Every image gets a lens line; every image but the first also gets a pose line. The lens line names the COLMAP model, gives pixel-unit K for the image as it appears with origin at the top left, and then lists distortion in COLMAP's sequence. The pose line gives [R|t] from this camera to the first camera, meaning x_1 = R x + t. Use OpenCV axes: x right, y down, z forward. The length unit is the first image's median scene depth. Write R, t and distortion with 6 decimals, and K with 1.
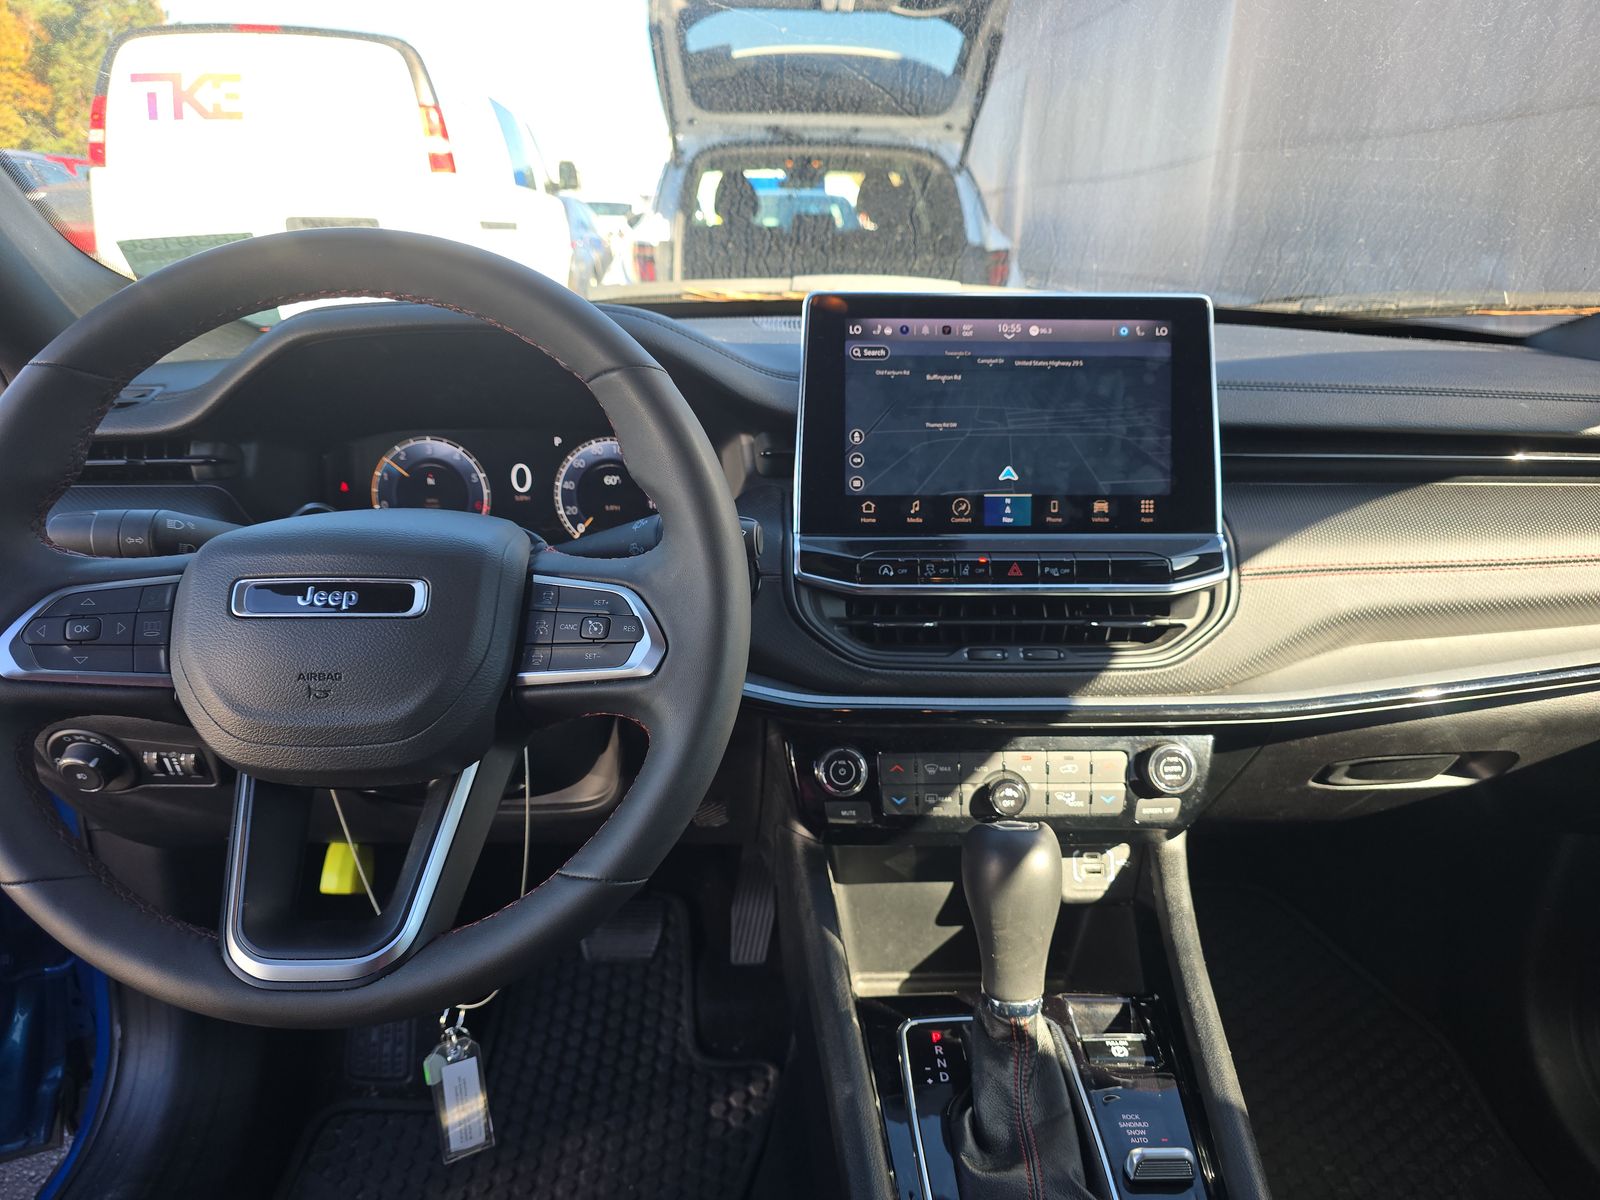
lens RADIAL K [[1076.5, 0, 806.1], [0, 1076.5, 623.6], [0, 0, 1]] dist [0.034807, -0.035448]
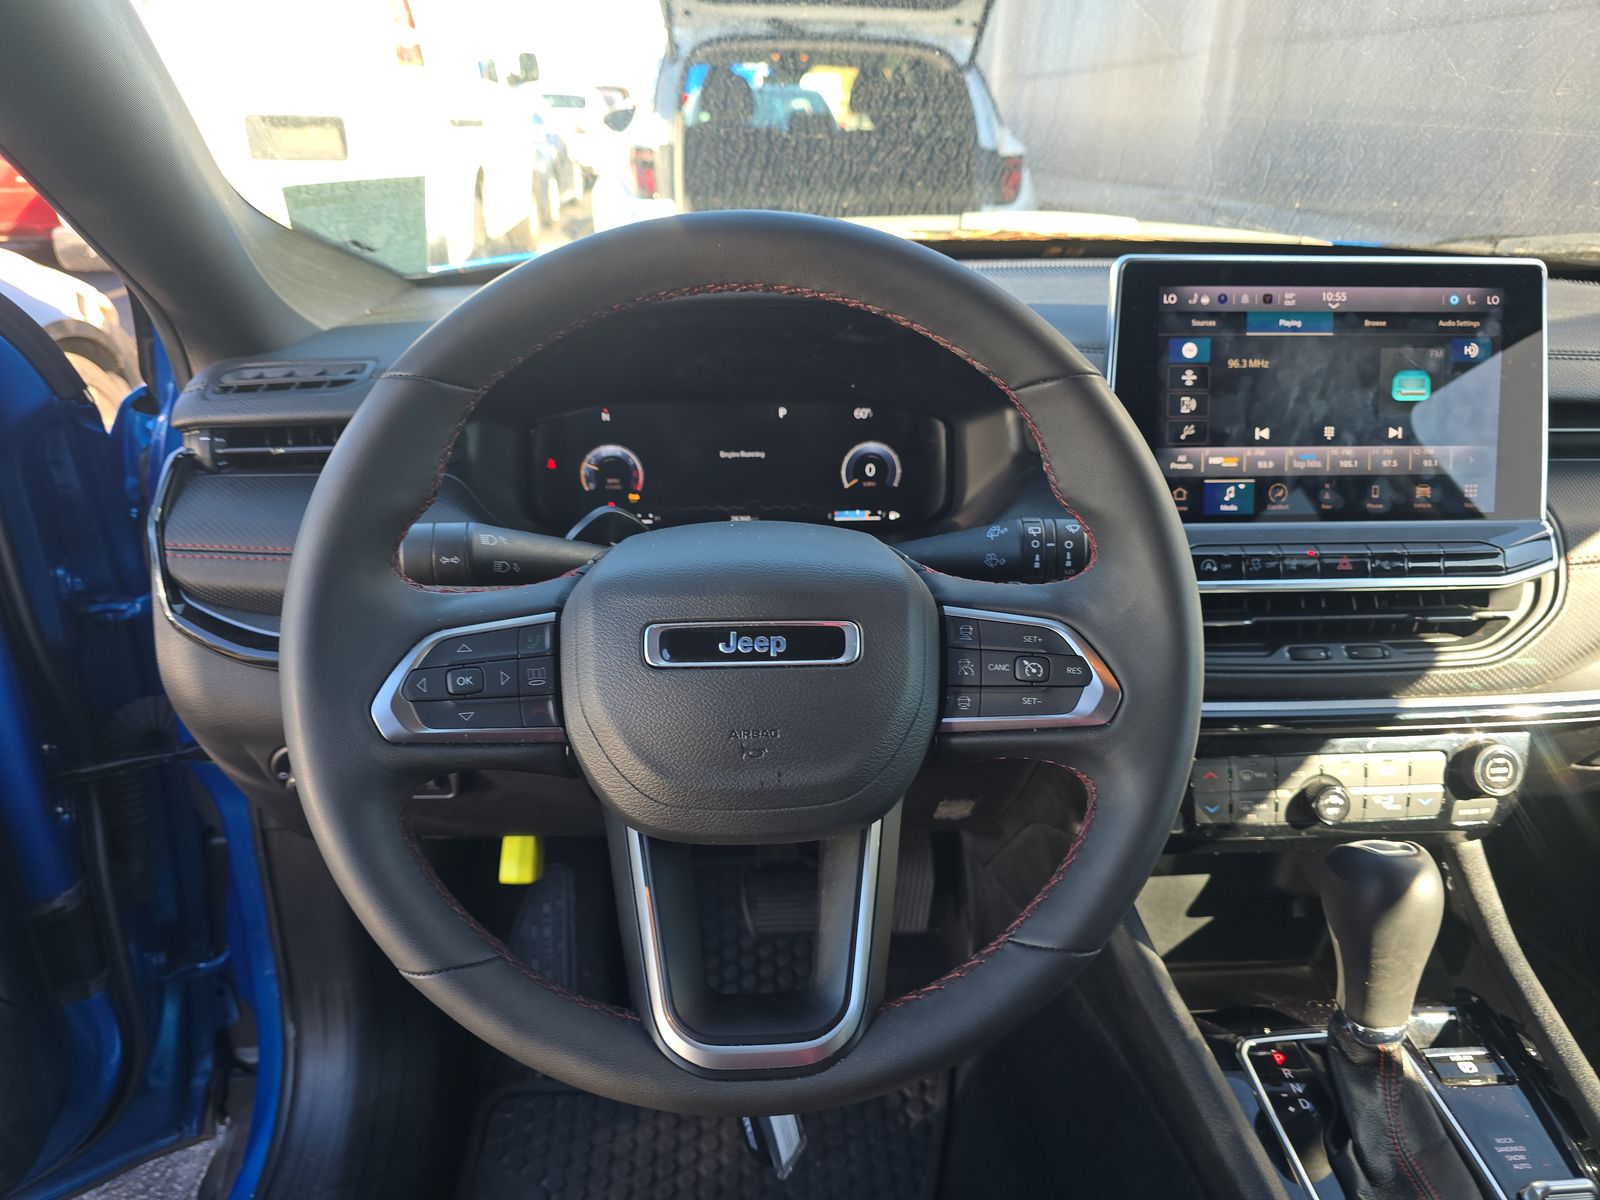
lens RADIAL K [[1076.5, 0, 806.1], [0, 1076.5, 623.6], [0, 0, 1]] dist [0.034807, -0.035448]
pose [[0.999019, -0.014424, 0.041861, -0.302487], [0.010870, 0.996412, 0.083939, -0.079777], [-0.042921, -0.083401, 0.995591, 0.081971]]
